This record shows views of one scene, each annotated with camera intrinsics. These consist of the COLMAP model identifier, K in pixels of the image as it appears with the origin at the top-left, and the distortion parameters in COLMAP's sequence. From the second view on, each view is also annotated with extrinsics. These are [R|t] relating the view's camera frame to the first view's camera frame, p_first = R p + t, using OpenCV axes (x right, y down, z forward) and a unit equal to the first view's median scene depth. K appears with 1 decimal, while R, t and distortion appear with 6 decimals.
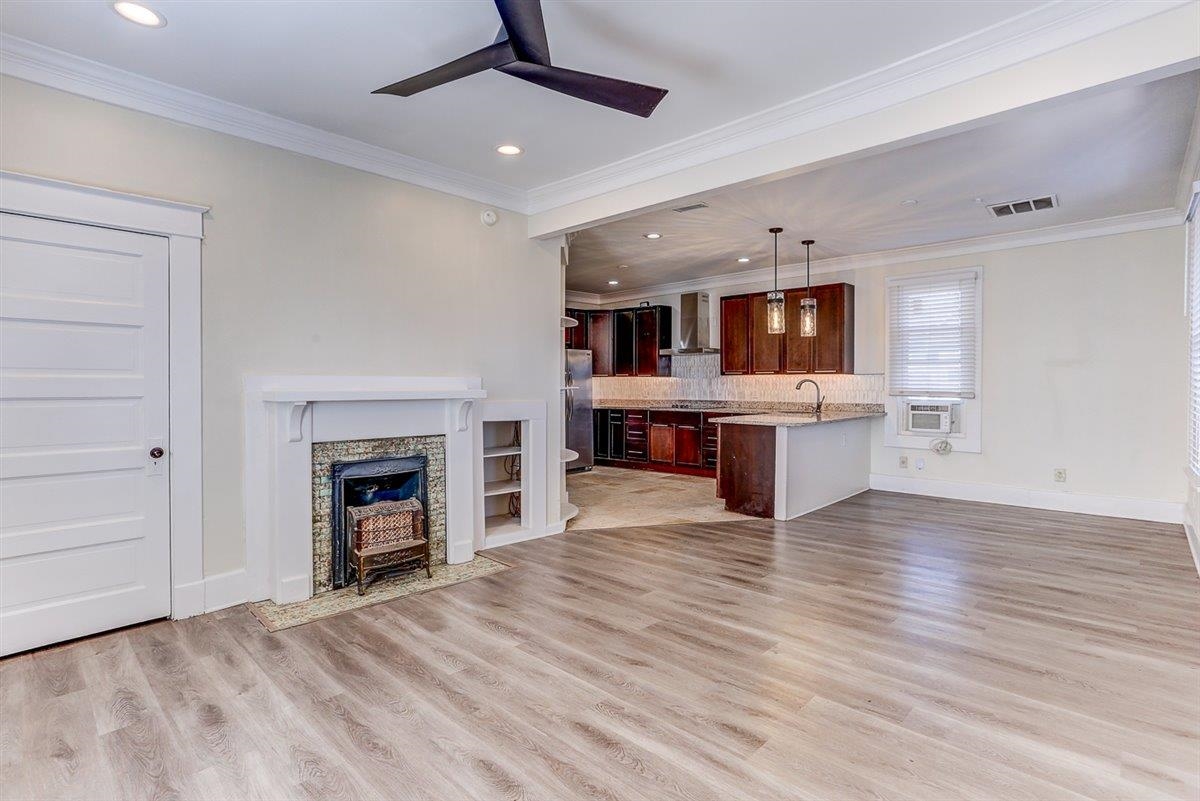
lens RADIAL K [[739.0, 0, 530.4], [0, 739.0, 394.3], [0, 0, 1]] dist [0.000213, -0.000572]
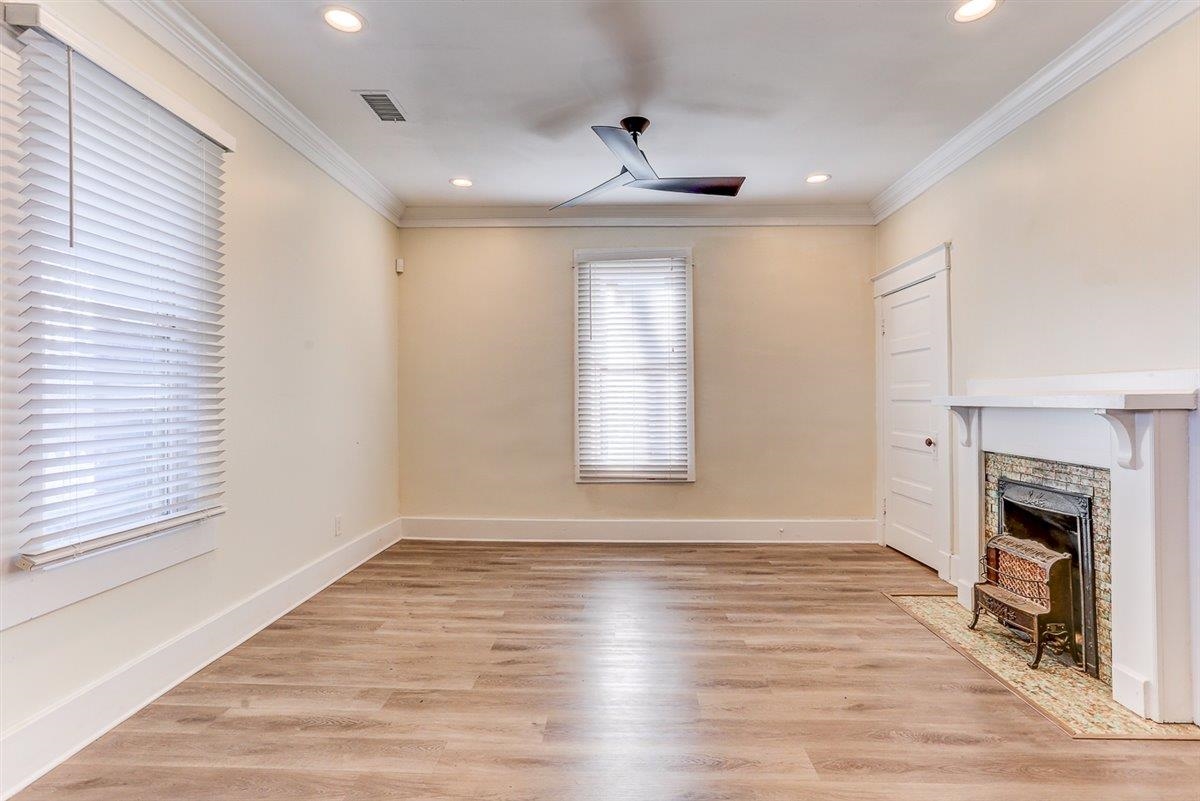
lens RADIAL K [[618.5, 0, 601.1], [0, 618.5, 397.1], [0, 0, 1]] dist [-0.057311, 0.037954]
pose [[-0.745757, -0.002605, -0.666213, 0.577790], [-0.007460, 0.999962, 0.004441, -0.002732], [0.666177, 0.008282, -0.745748, 1.237087]]
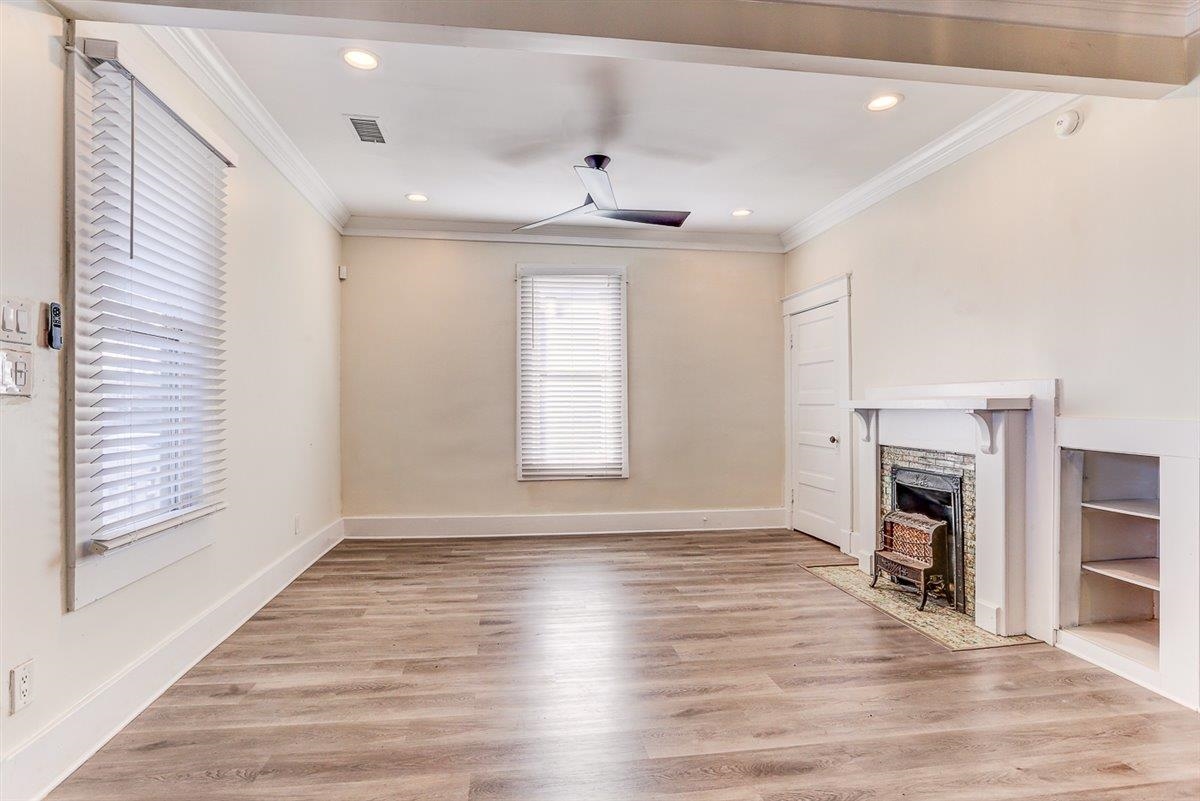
lens RADIAL K [[609.2, 0, 595.5], [0, 609.2, 400.3], [0, 0, 1]] dist [-0.058572, 0.024808]
pose [[-0.628288, -0.008924, -0.777930, 0.716479], [-0.011619, 0.999930, -0.002087, 0.002678], [0.777894, 0.007727, -0.628348, 1.231667]]
